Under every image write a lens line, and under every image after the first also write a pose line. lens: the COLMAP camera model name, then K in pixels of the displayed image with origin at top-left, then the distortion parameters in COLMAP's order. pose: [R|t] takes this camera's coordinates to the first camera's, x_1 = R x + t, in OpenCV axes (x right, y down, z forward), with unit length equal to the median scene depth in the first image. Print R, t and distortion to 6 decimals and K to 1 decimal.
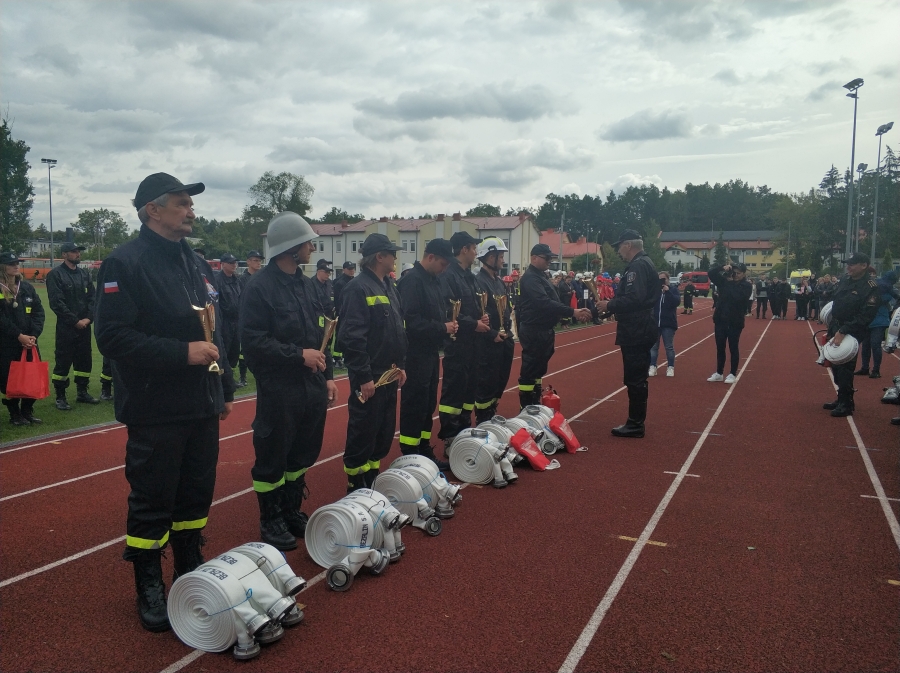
lens RADIAL K [[708.9, 0, 440.9], [0, 708.9, 344.1], [0, 0, 1]] dist [0.013713, -0.025301]
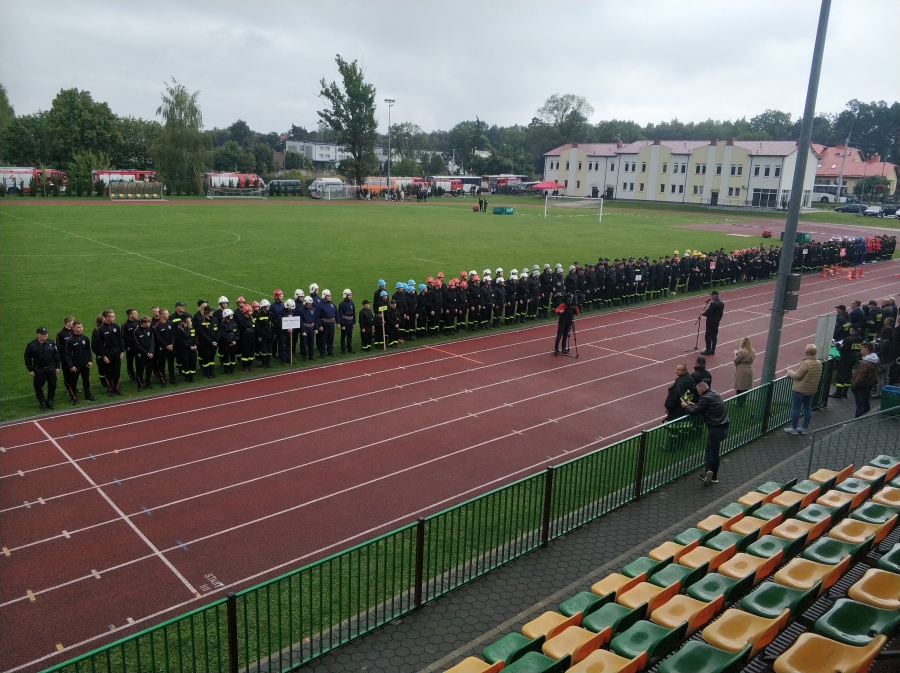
lens RADIAL K [[708.9, 0, 425.8], [0, 708.9, 349.0], [0, 0, 1]] dist [0.013713, -0.025301]
pose [[0.926331, 0.111686, -0.359773, 0.010448], [-0.057086, 0.985628, 0.158990, -0.011026], [0.372359, -0.126739, 0.919394, -0.104874]]
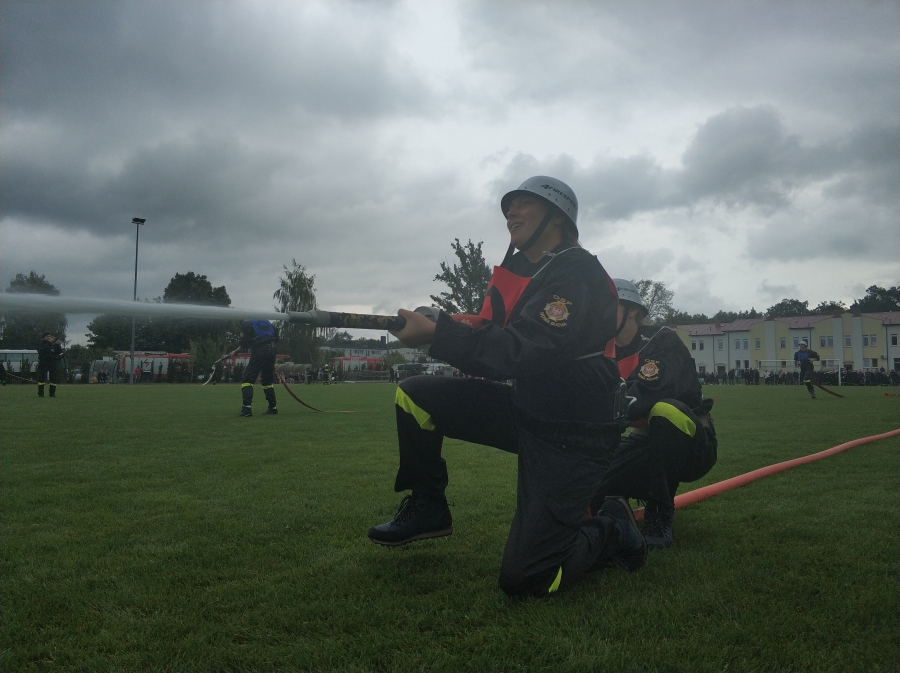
lens RADIAL K [[708.9, 0, 445.7], [0, 708.9, 333.6], [0, 0, 1]] dist [0.013713, -0.025301]
pose [[0.958038, -0.030523, -0.285013, -0.155142], [-0.014122, 0.988081, -0.153285, 0.010283], [0.286294, 0.150877, 0.946188, -0.088425]]
